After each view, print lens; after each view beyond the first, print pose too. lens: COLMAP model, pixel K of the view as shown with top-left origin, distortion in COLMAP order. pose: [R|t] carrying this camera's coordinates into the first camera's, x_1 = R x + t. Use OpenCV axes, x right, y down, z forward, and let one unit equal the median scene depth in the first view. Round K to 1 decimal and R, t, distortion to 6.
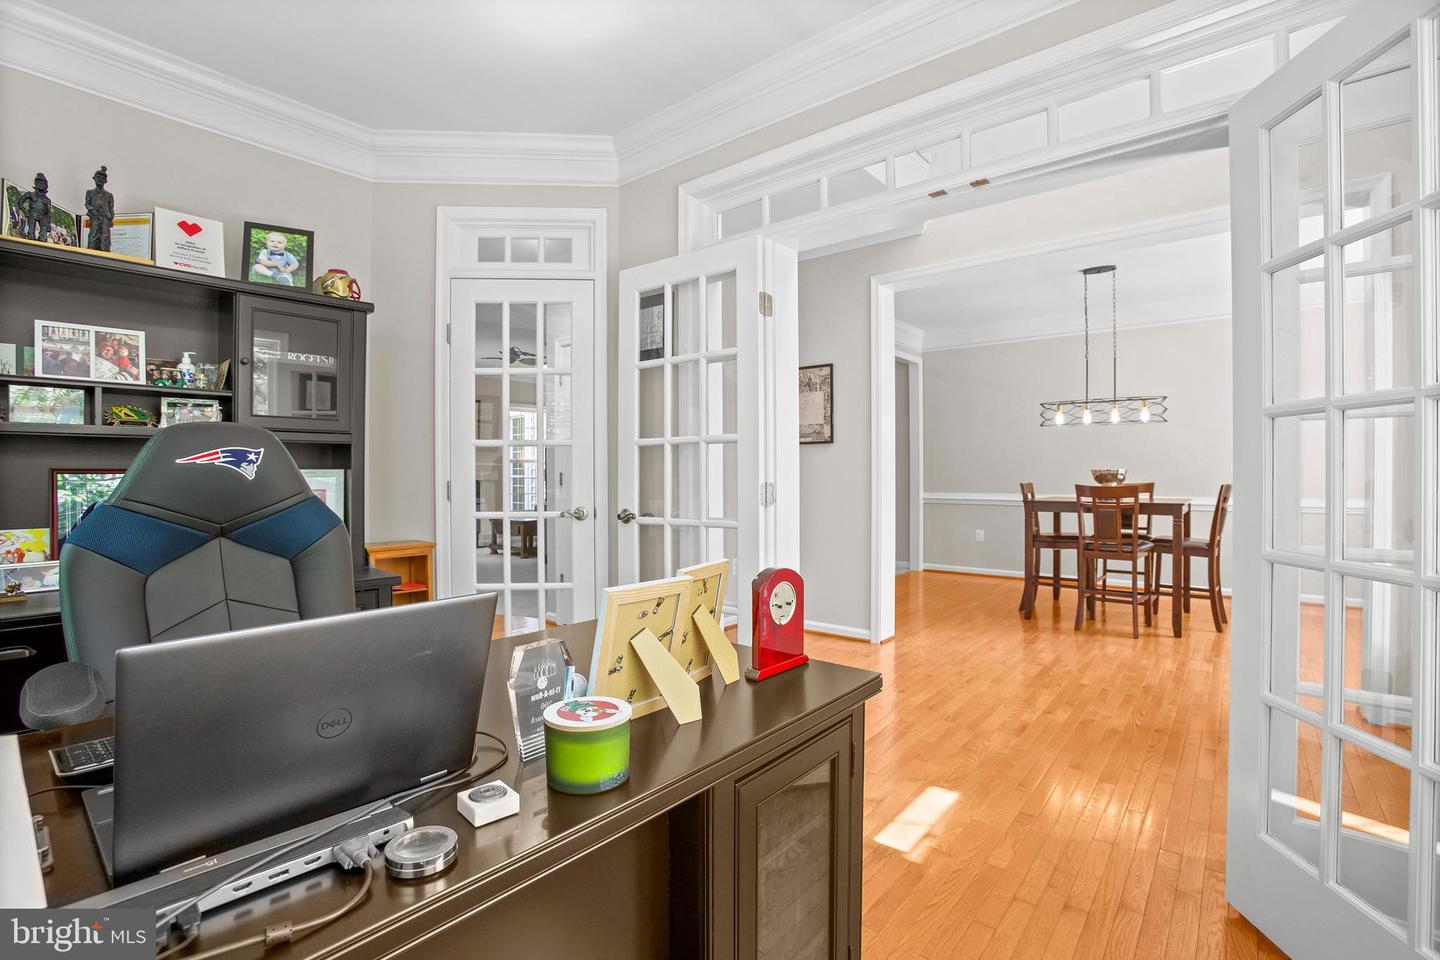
lens RADIAL K [[680.9, 0, 724.8], [0, 680.9, 474.5], [0, 0, 1]] dist [0.001165, 0.002709]
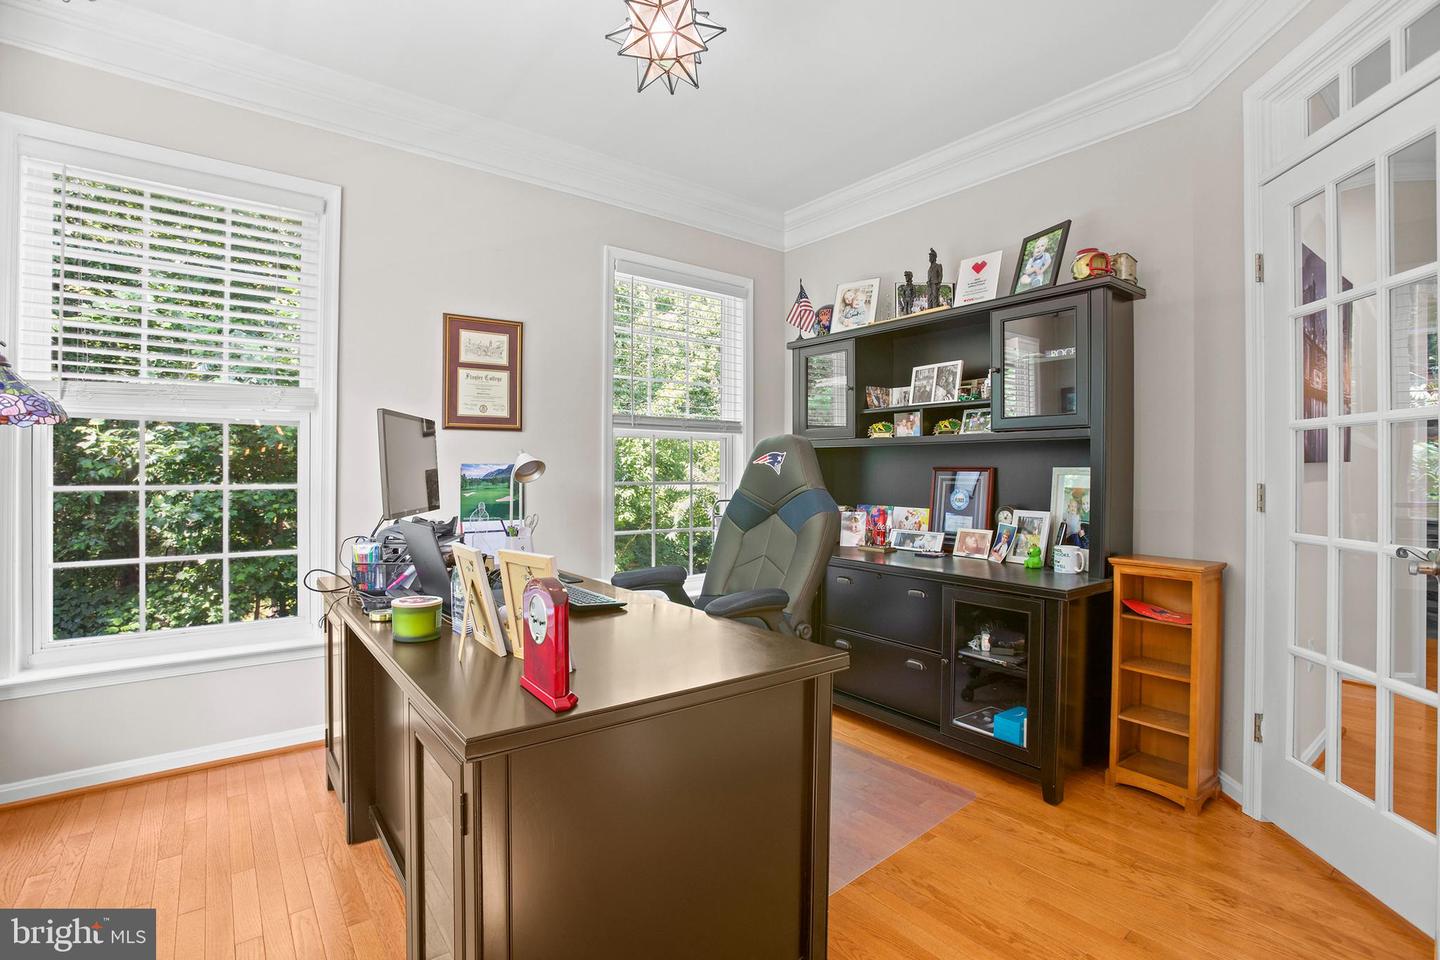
lens RADIAL K [[680.9, 0, 709.6], [0, 680.9, 483.2], [0, 0, 1]] dist [0.001165, 0.002709]
pose [[-0.204408, 0.022849, -0.978619, 0.512449], [-0.007382, 0.999663, 0.024882, -0.006147], [0.978858, 0.012310, -0.204171, 0.808214]]
